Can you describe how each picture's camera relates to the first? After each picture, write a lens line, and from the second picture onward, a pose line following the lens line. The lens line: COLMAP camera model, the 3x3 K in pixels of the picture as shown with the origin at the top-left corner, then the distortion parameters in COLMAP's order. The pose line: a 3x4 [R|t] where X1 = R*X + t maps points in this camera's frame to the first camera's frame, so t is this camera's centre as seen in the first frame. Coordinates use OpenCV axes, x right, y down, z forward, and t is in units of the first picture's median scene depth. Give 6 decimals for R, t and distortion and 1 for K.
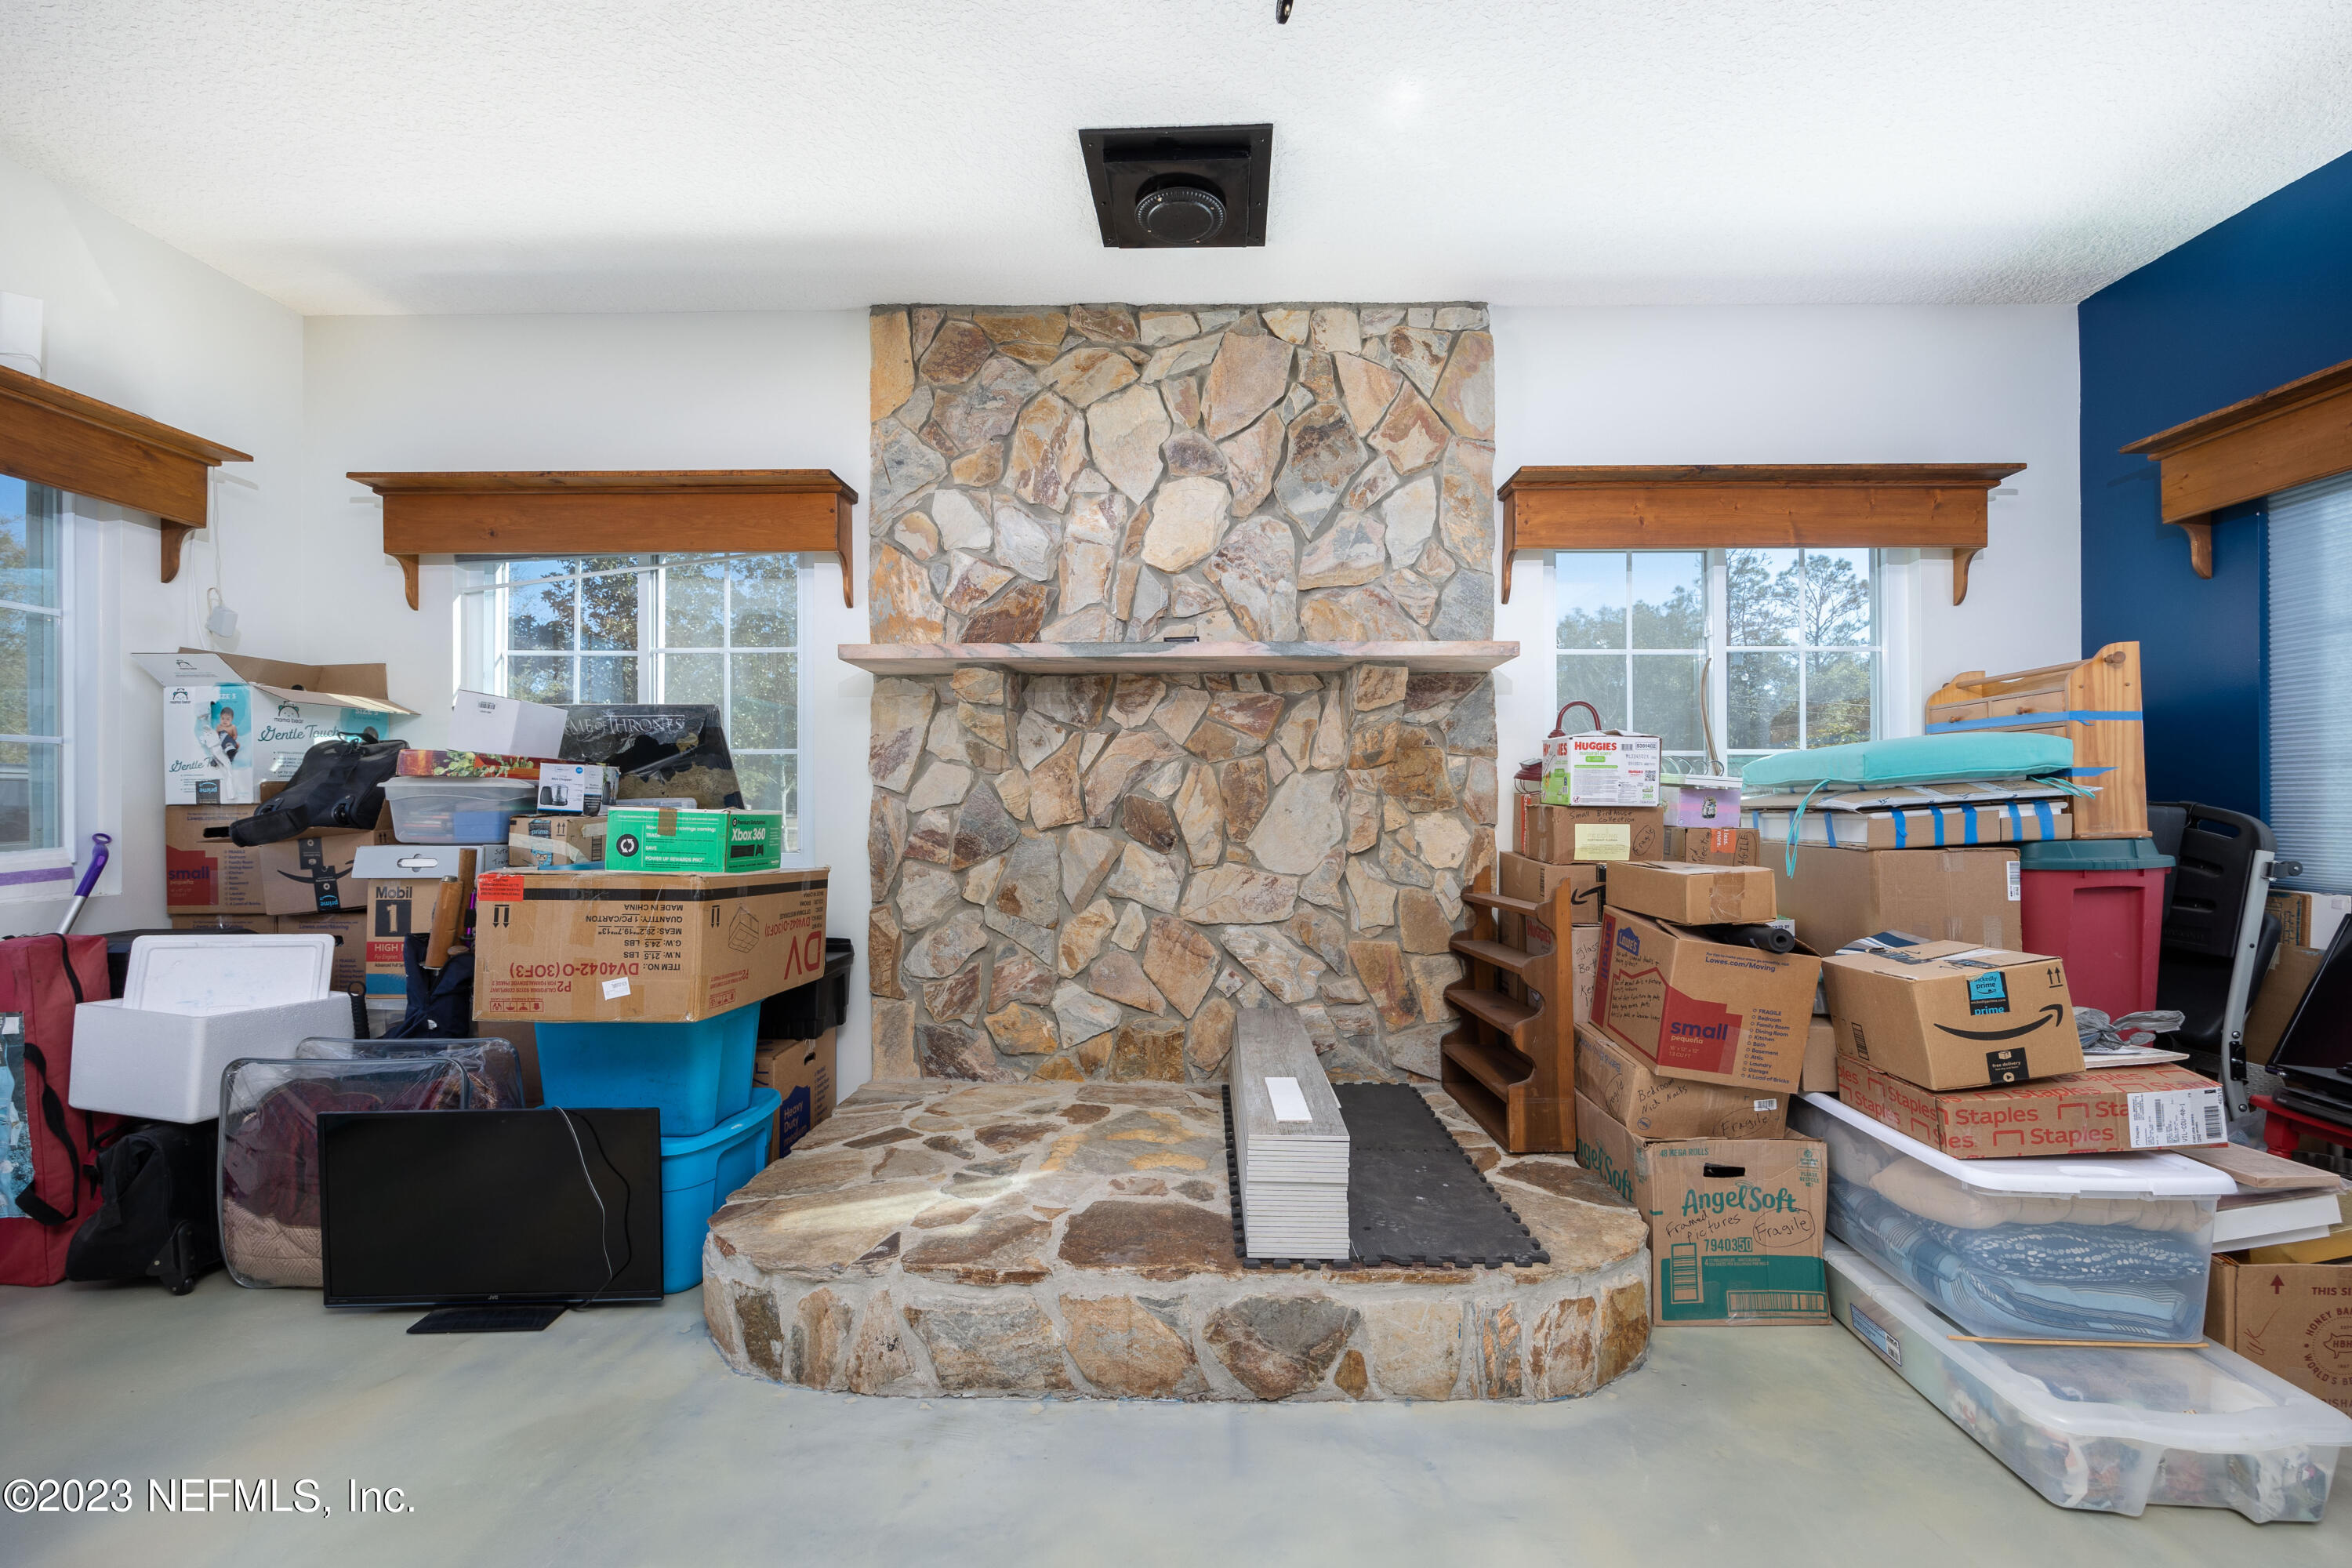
lens RADIAL K [[955.7, 0, 1183.2], [0, 955.7, 794.0], [0, 0, 1]] dist [-0.001448, -0.000254]
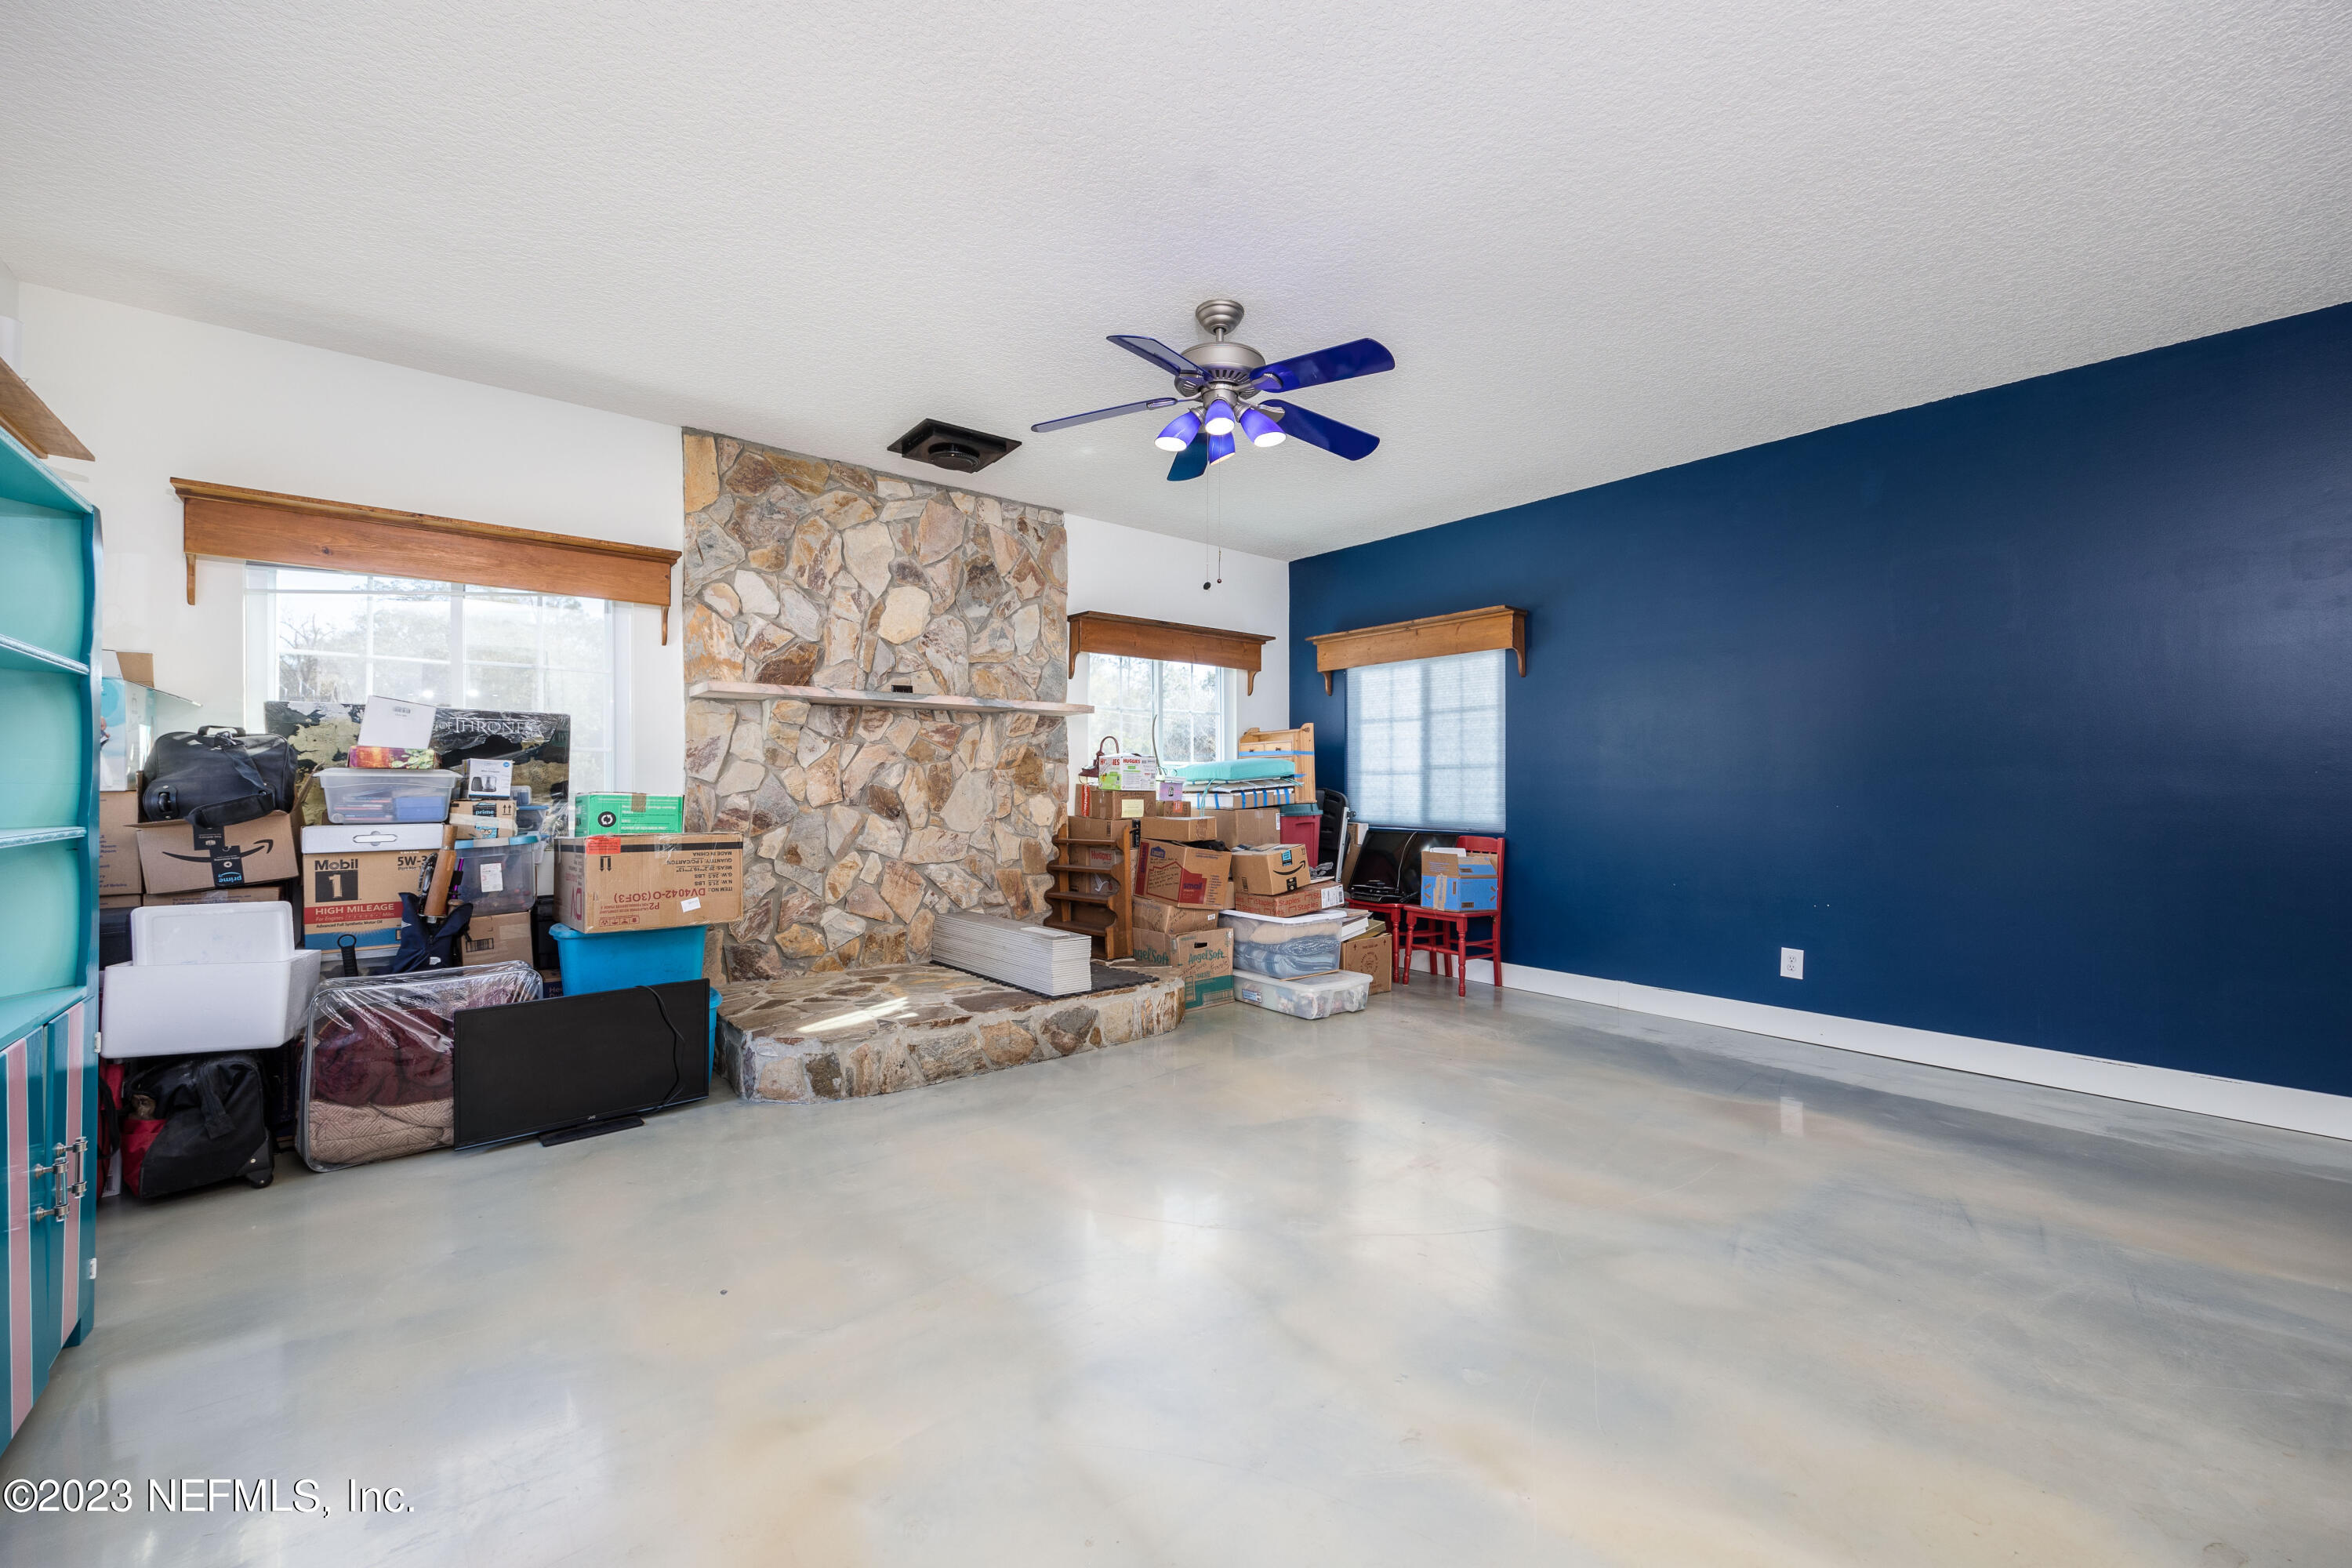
lens RADIAL K [[955.7, 0, 1183.2], [0, 955.7, 794.0], [0, 0, 1]] dist [-0.001448, -0.000254]
pose [[0.755829, -0.004358, 0.654755, -0.697640], [-0.004088, 0.999927, 0.011374, -0.003094], [-0.654756, -0.011274, 0.755756, -0.519090]]
